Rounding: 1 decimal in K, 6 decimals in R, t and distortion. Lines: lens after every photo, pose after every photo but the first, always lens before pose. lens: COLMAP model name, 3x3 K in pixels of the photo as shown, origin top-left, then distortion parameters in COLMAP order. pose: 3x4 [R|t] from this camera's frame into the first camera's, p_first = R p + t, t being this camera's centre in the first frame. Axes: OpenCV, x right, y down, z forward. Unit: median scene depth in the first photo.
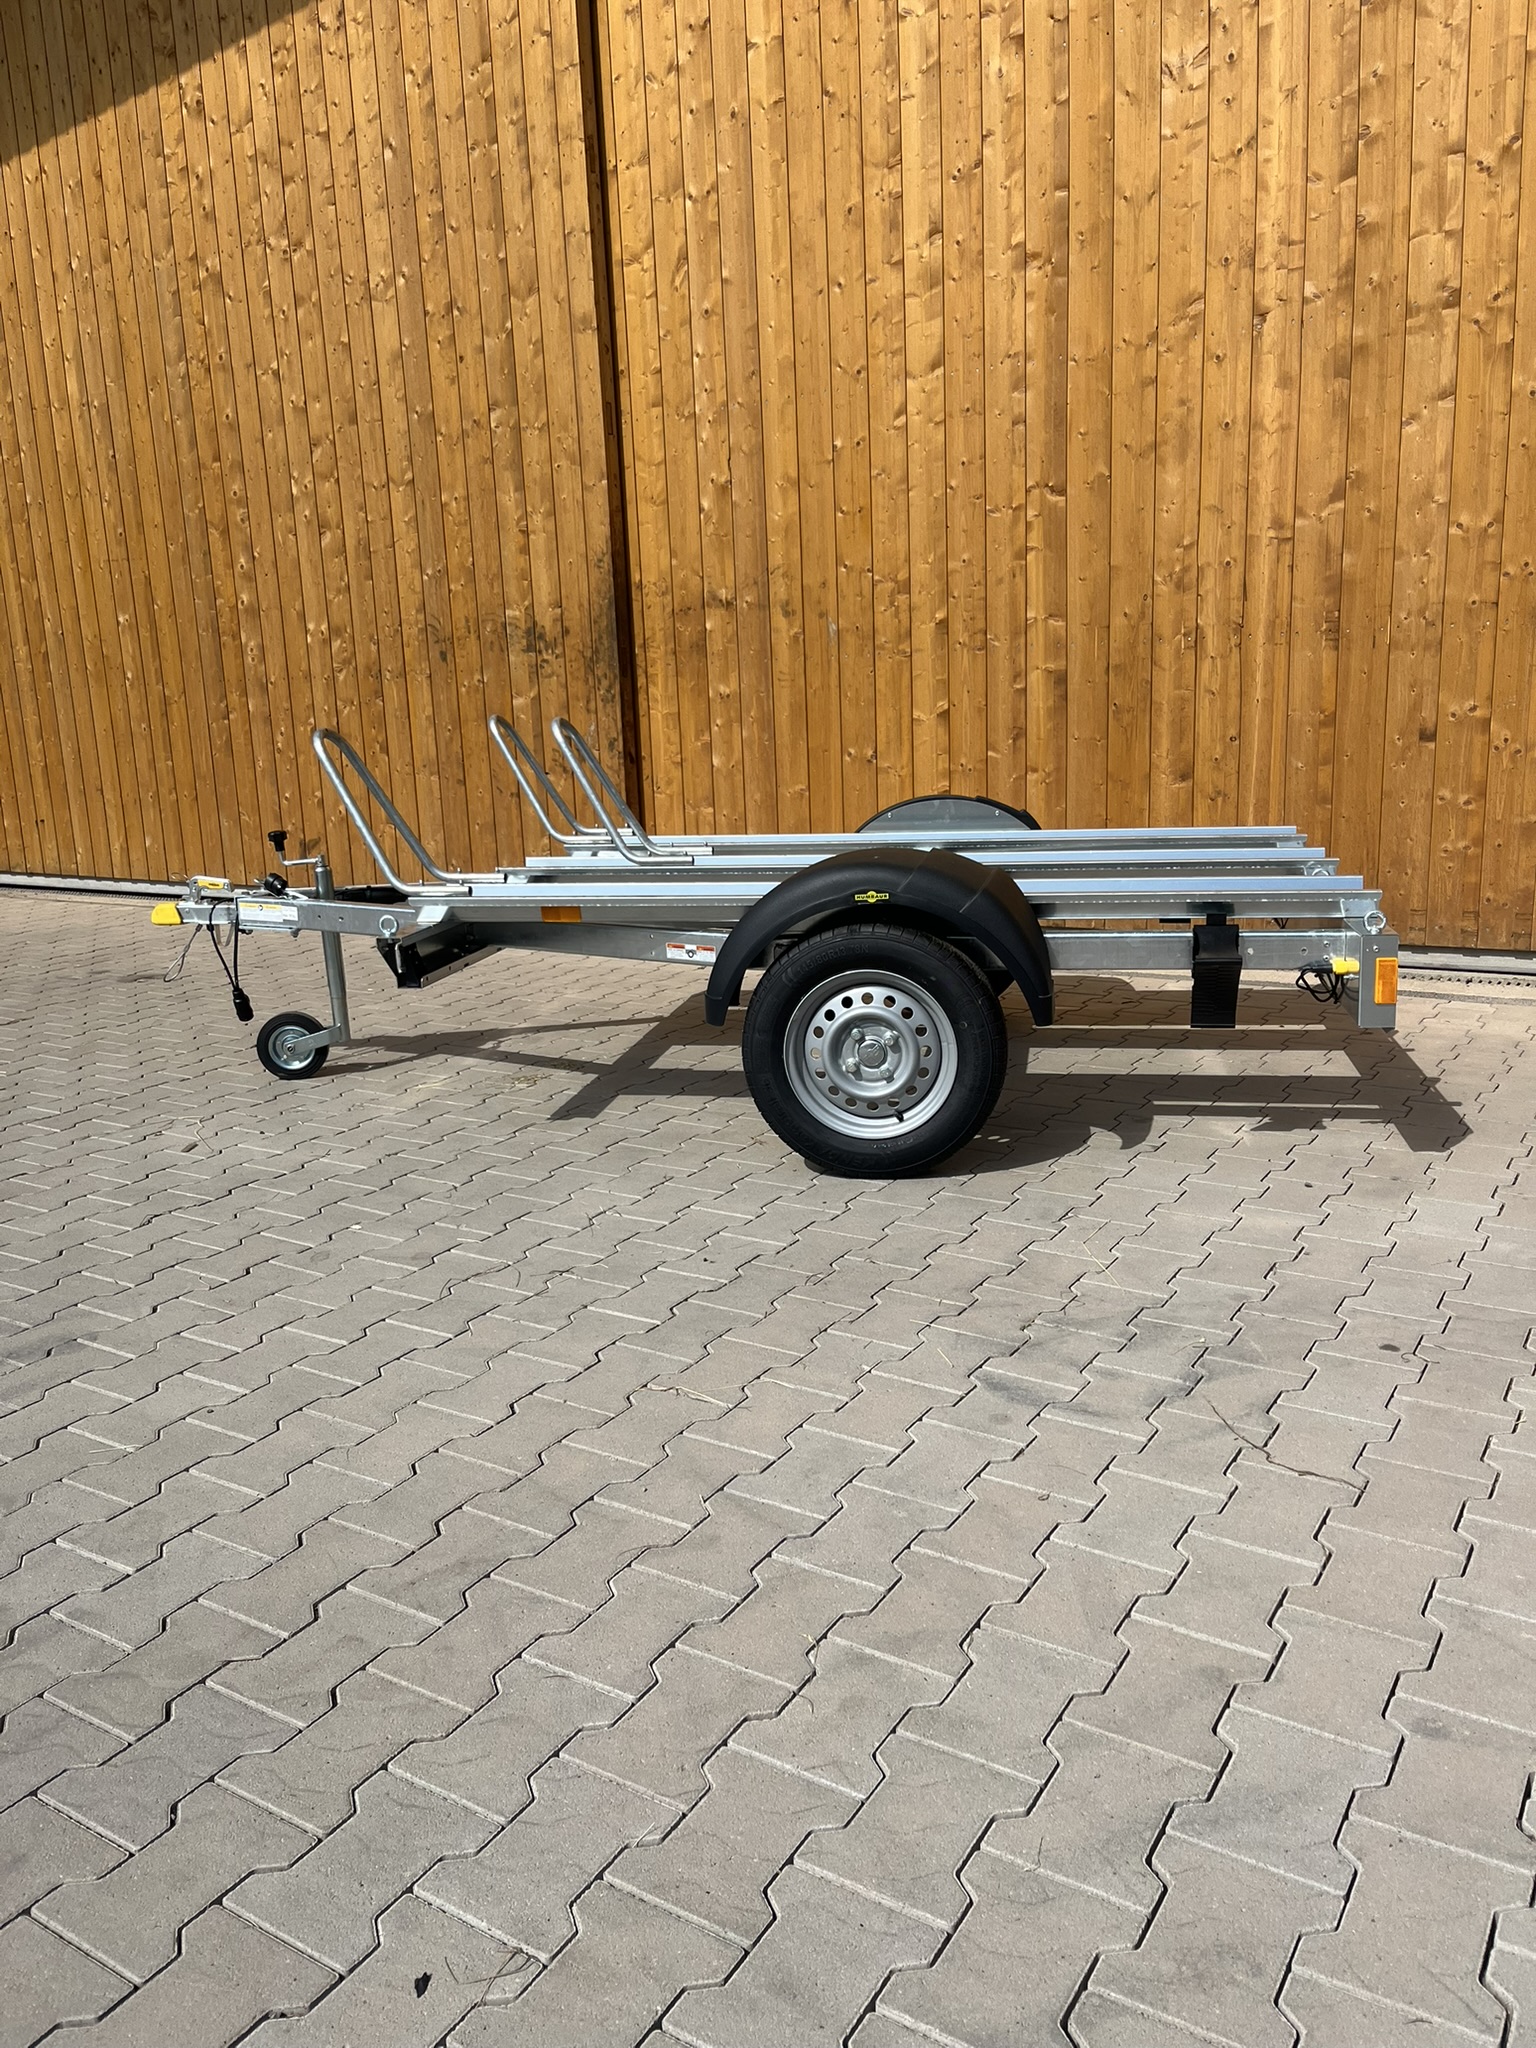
lens RADIAL K [[1554.2, 0, 786.1], [0, 1554.2, 1026.7], [0, 0, 1]] dist [0.061434, -0.086949]
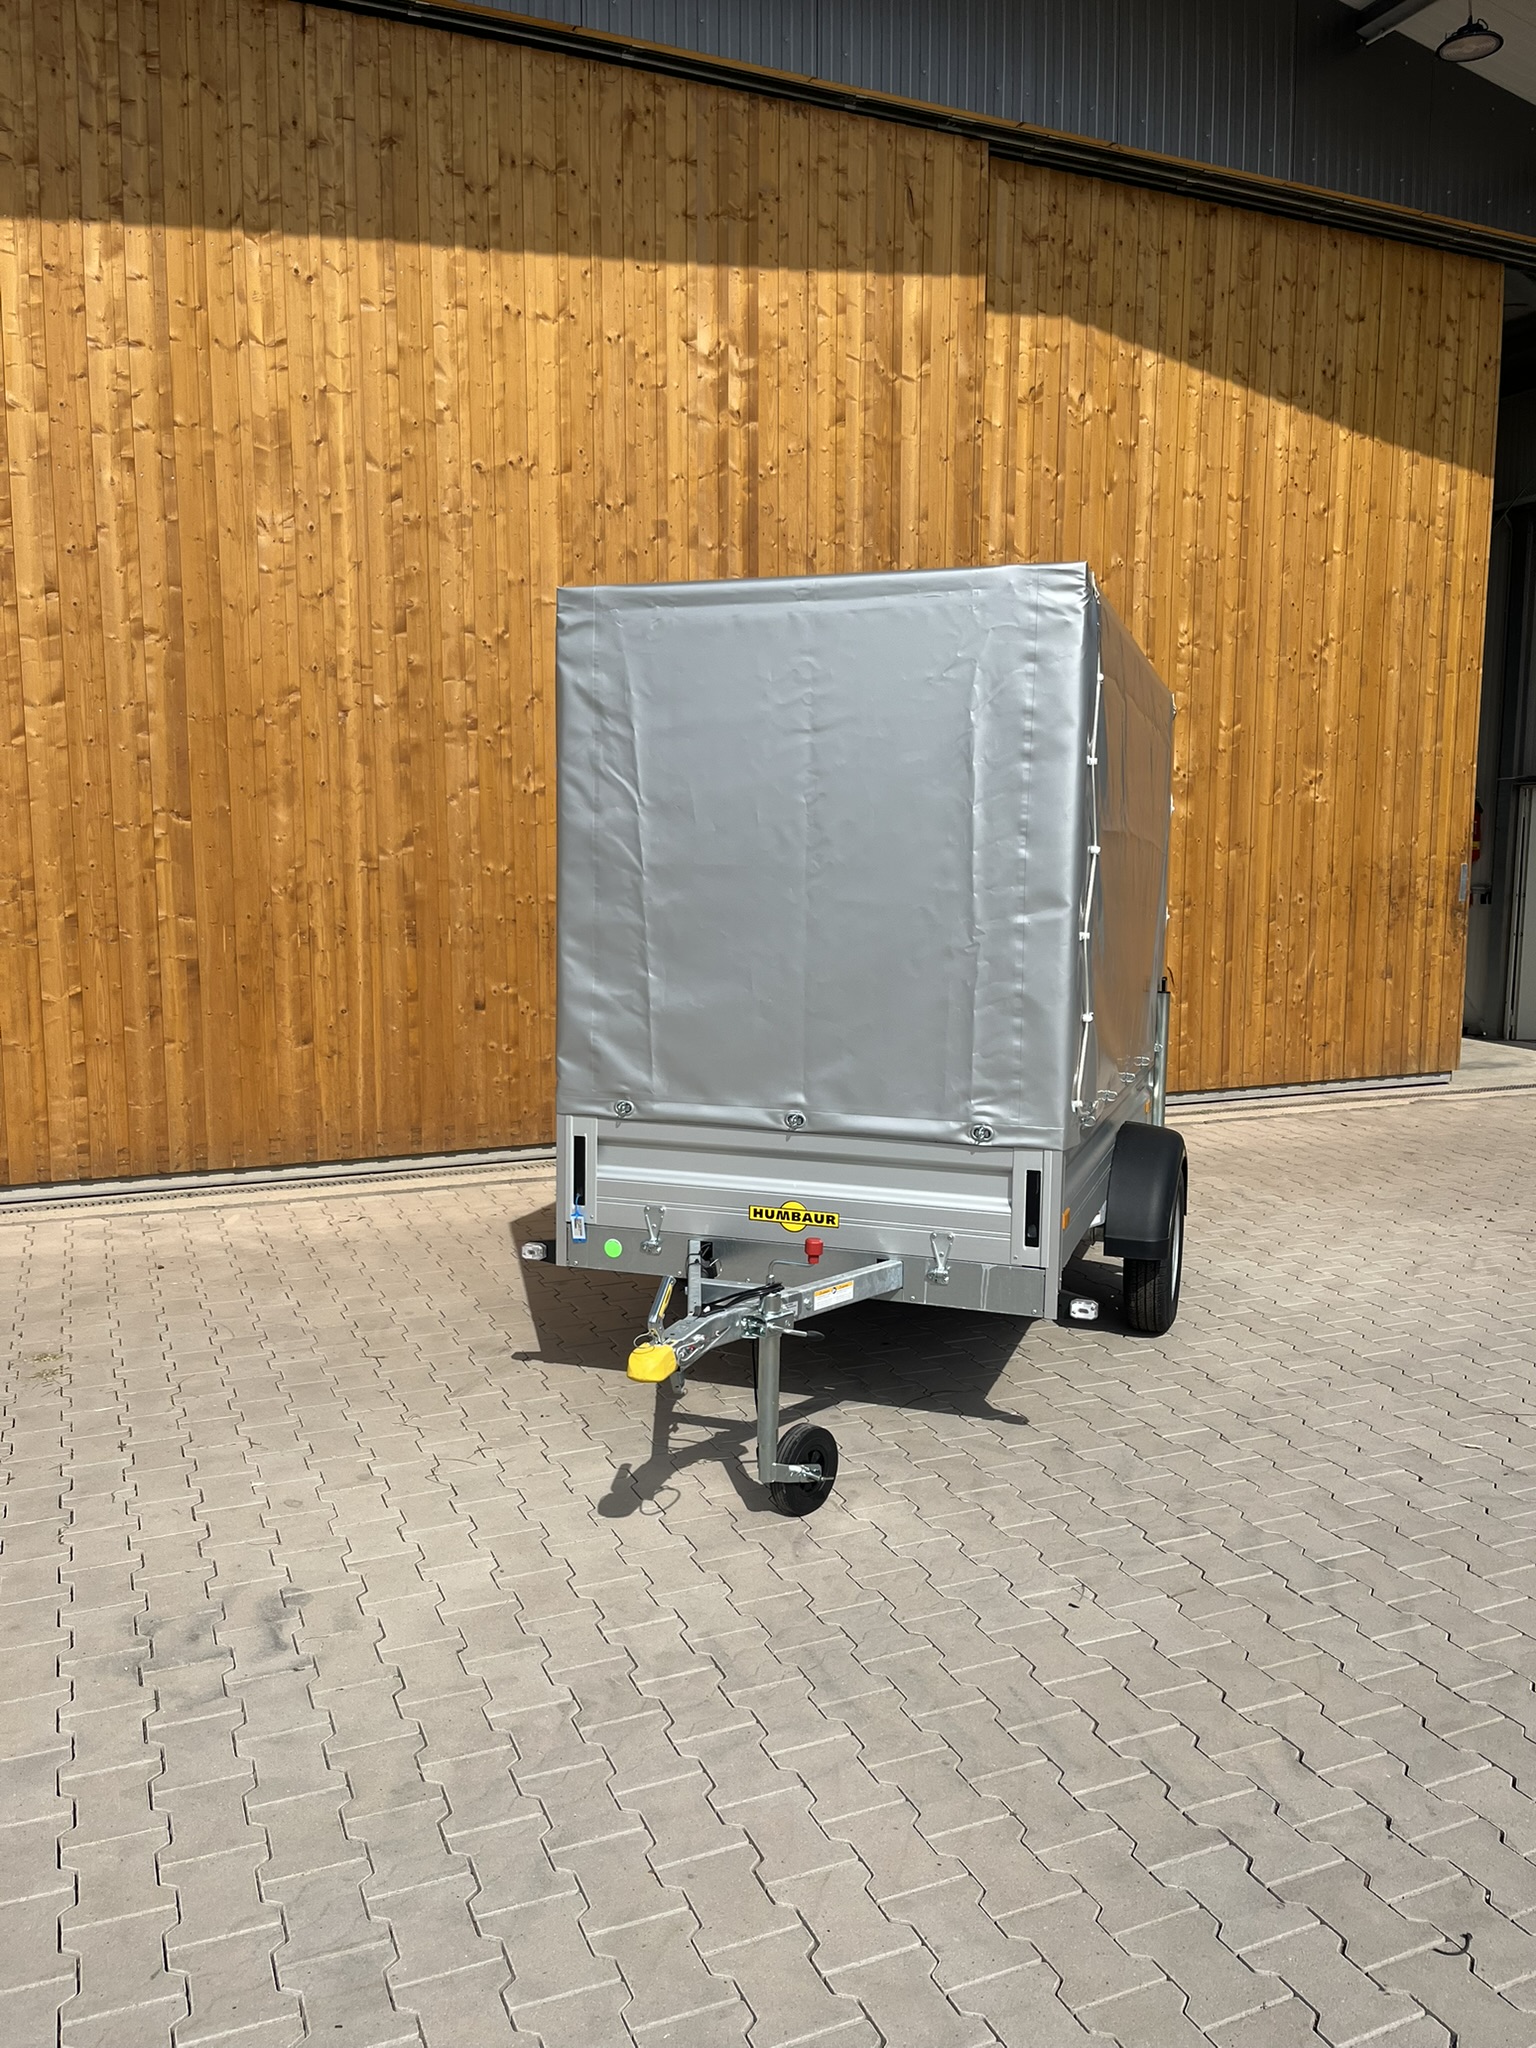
lens RADIAL K [[1554.2, 0, 758.7], [0, 1554.2, 1032.7], [0, 0, 1]] dist [0.061434, -0.086949]
pose [[0.564242, -0.061857, 0.823289, -0.581247], [0.154683, 0.987452, -0.031821, -0.066679], [-0.810990, 0.145304, 0.566730, -0.031257]]
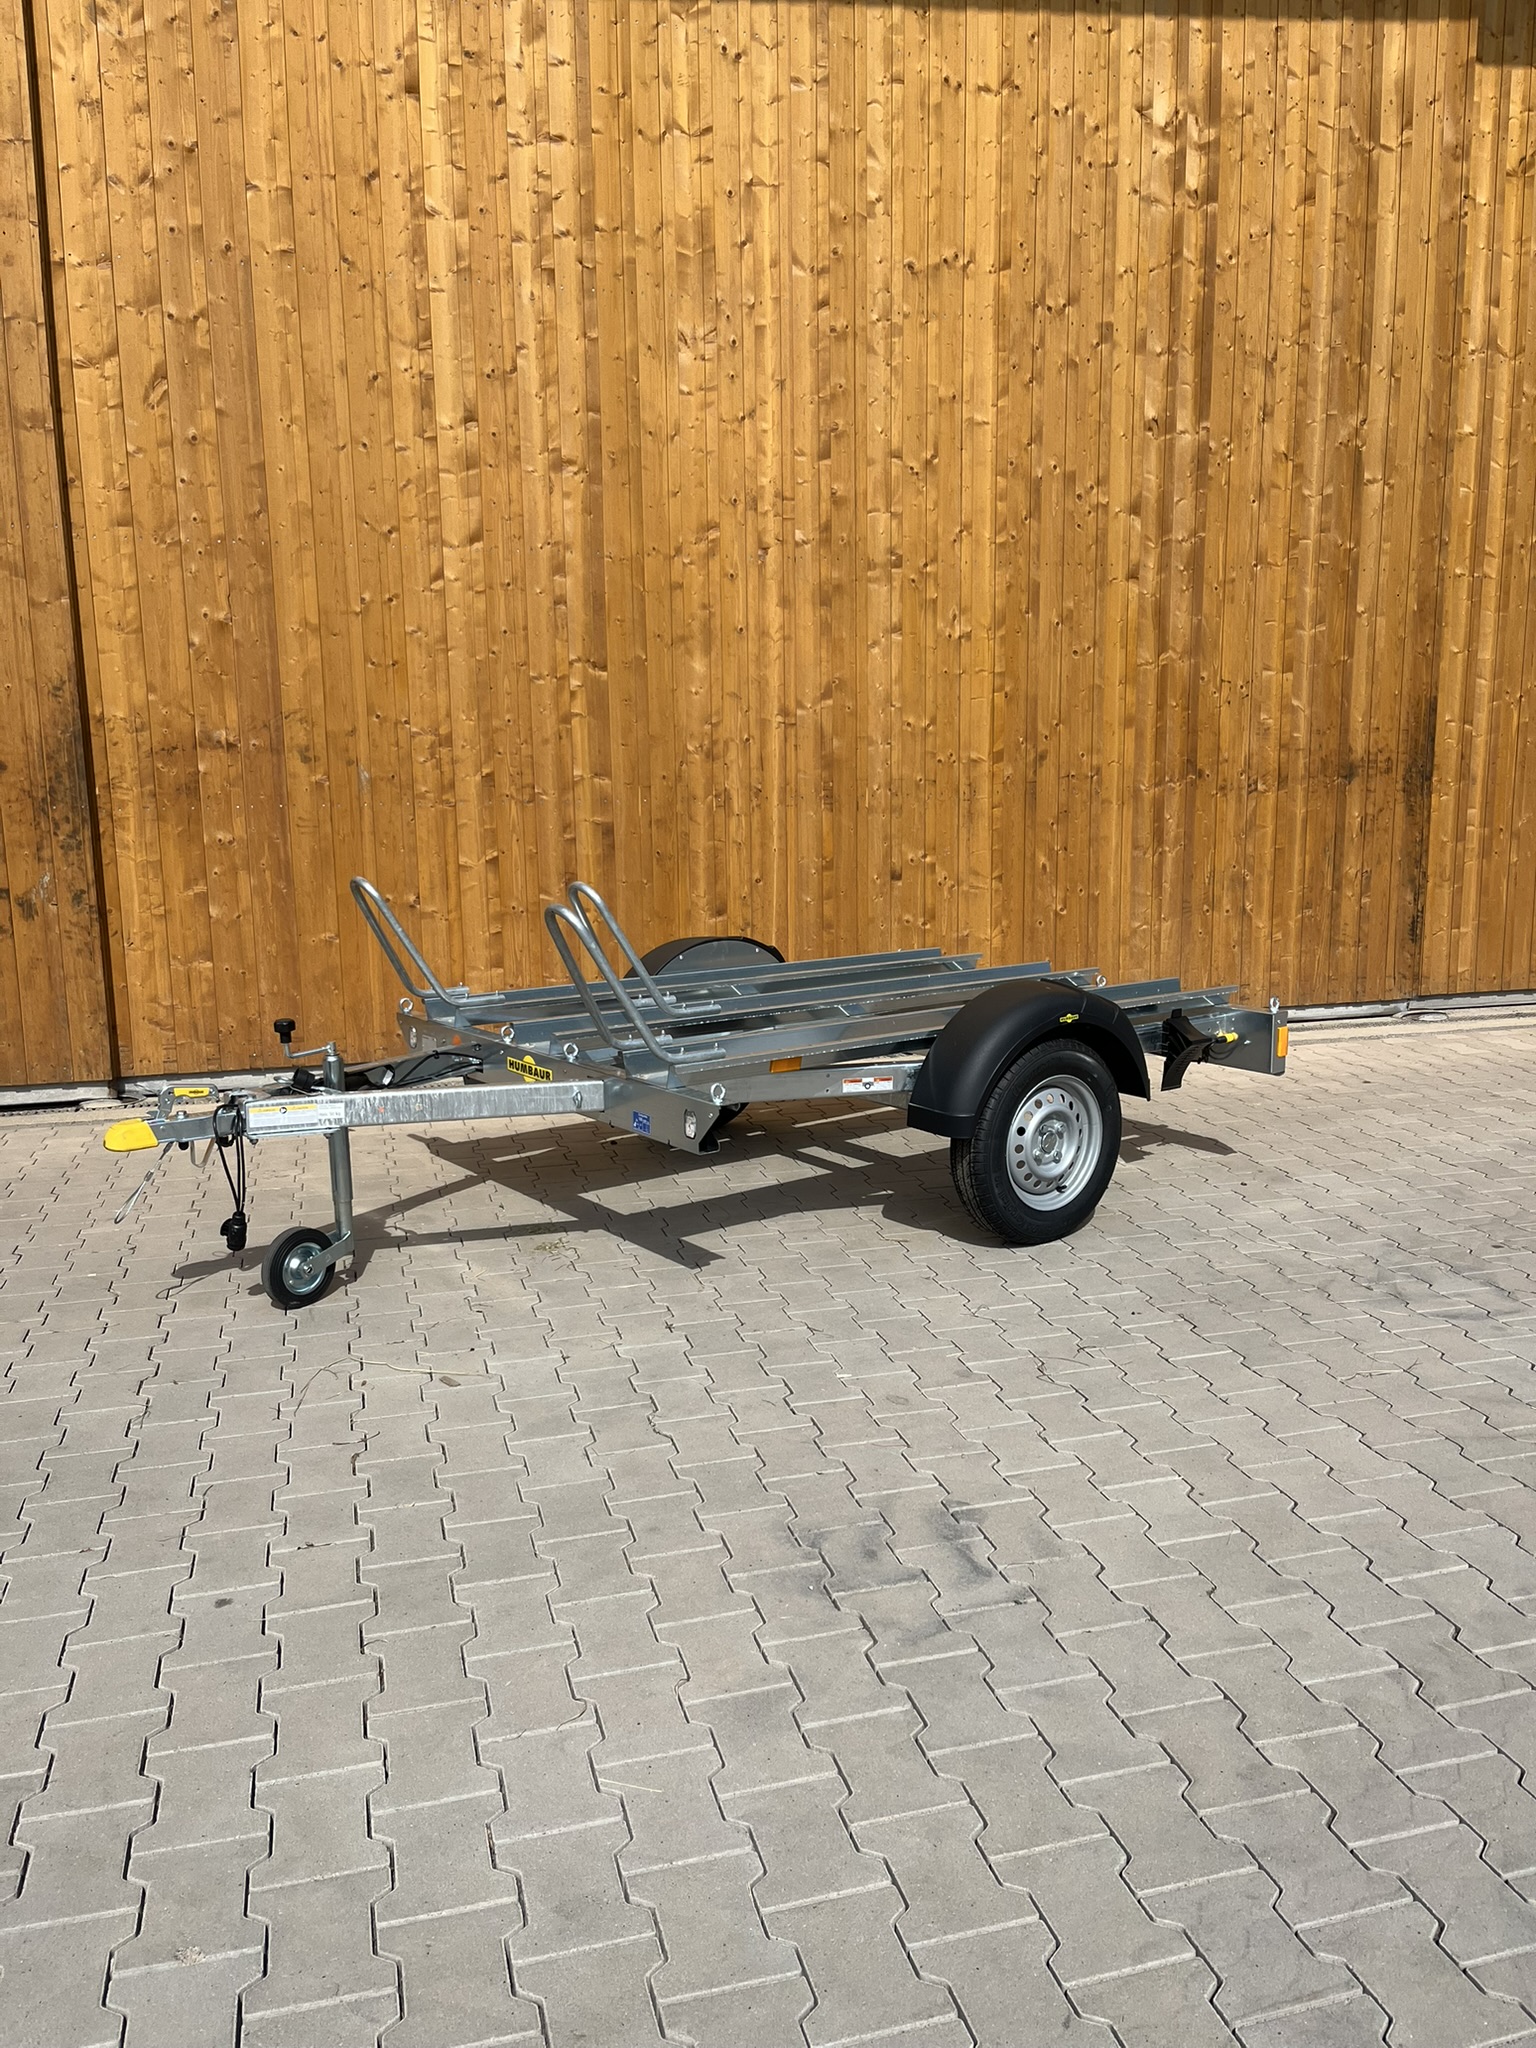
lens RADIAL K [[1554.2, 0, 770.2], [0, 1554.2, 1032.0], [0, 0, 1]] dist [0.061434, -0.086949]
pose [[0.672212, -0.096609, 0.734029, -0.591495], [0.145641, 0.989332, -0.003165, -0.058261], [-0.725893, 0.109032, 0.679111, 0.168428]]
